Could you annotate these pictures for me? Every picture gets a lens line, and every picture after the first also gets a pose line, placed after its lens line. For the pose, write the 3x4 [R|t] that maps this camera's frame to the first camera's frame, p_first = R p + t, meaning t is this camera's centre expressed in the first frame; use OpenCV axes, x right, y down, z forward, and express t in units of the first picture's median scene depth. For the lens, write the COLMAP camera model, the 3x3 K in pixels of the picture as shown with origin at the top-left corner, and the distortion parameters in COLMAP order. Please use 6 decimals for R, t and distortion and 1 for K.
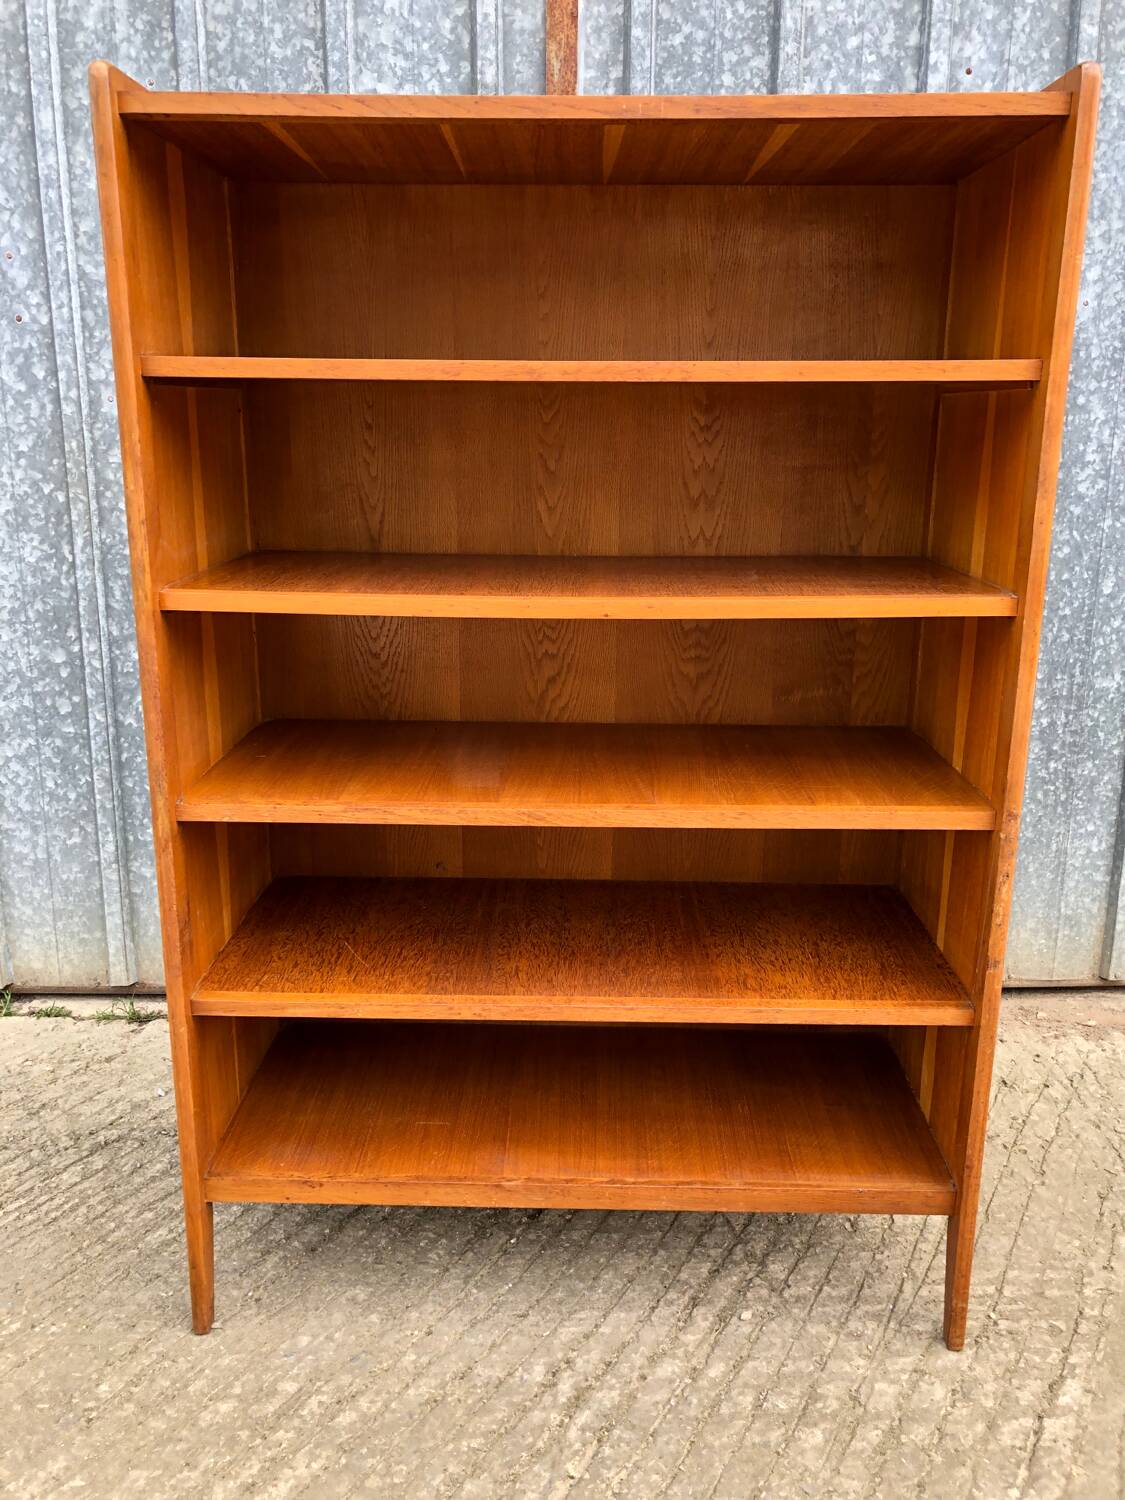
lens RADIAL K [[1231.1, 0, 568.0], [0, 1231.1, 744.7], [0, 0, 1]] dist [0.012764, 0.010629]
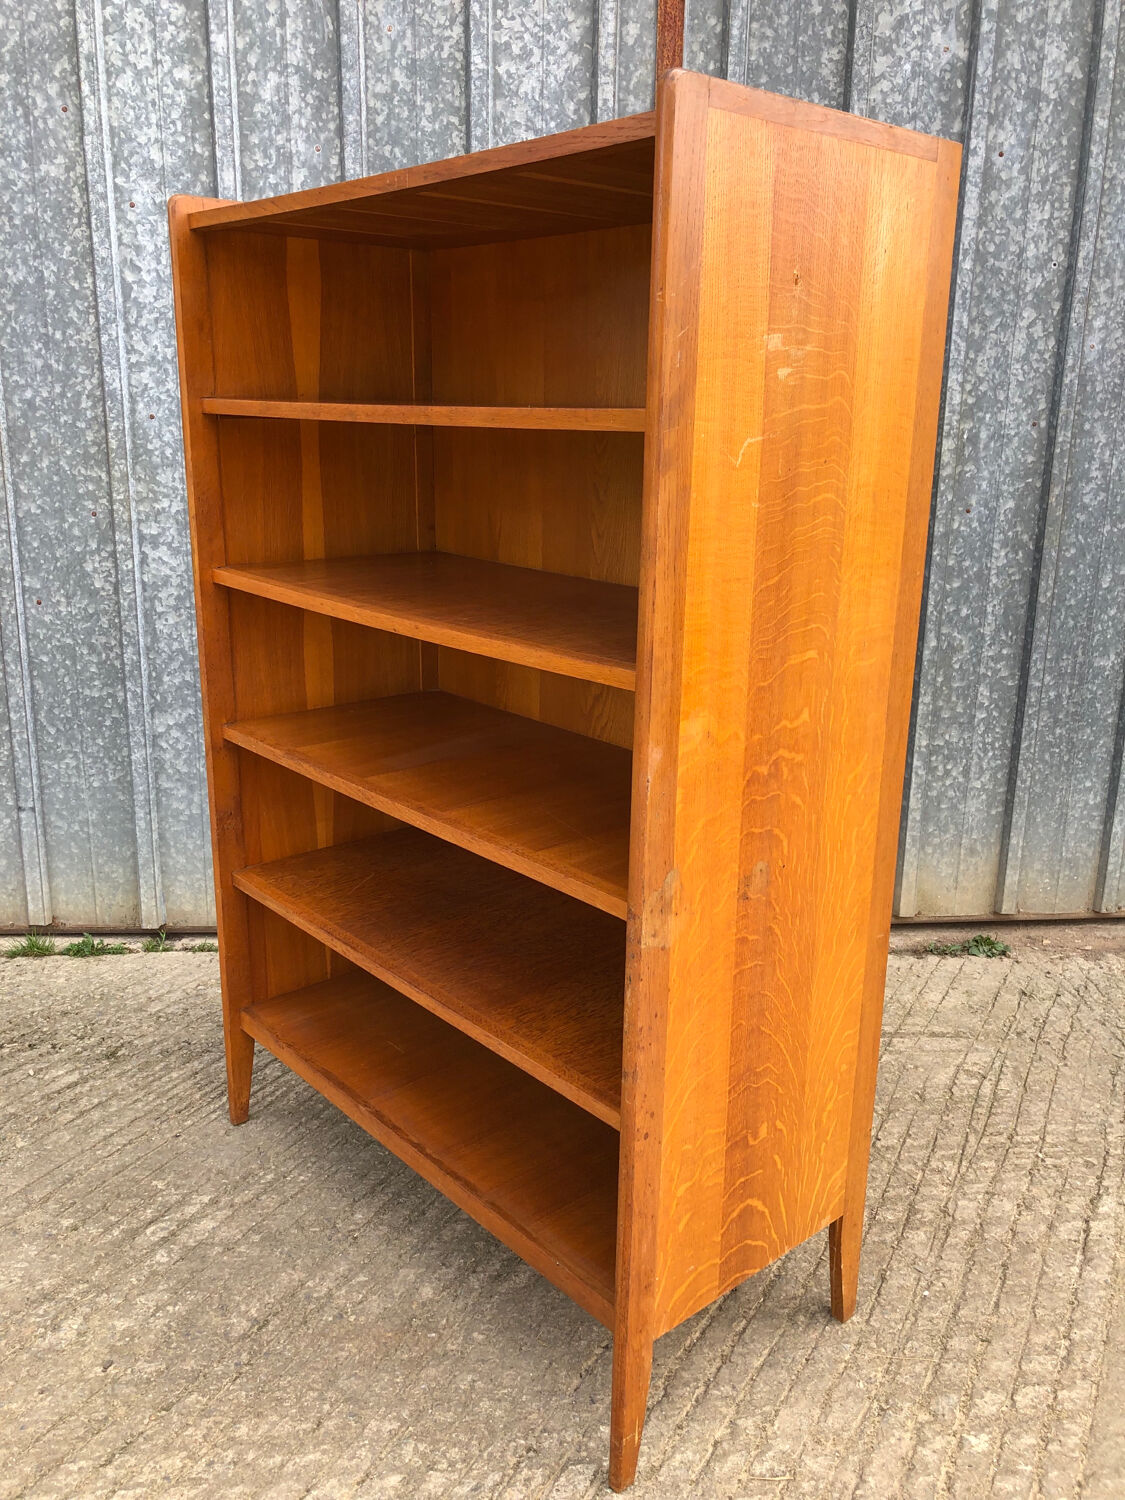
lens RADIAL K [[1231.1, 0, 572.2], [0, 1231.1, 742.3], [0, 0, 1]] dist [0.012764, 0.010629]
pose [[0.998502, -0.001855, 0.054680, -0.162199], [0.001407, 0.999965, 0.008228, 0.019338], [-0.054693, -0.008139, 0.998470, -0.188581]]
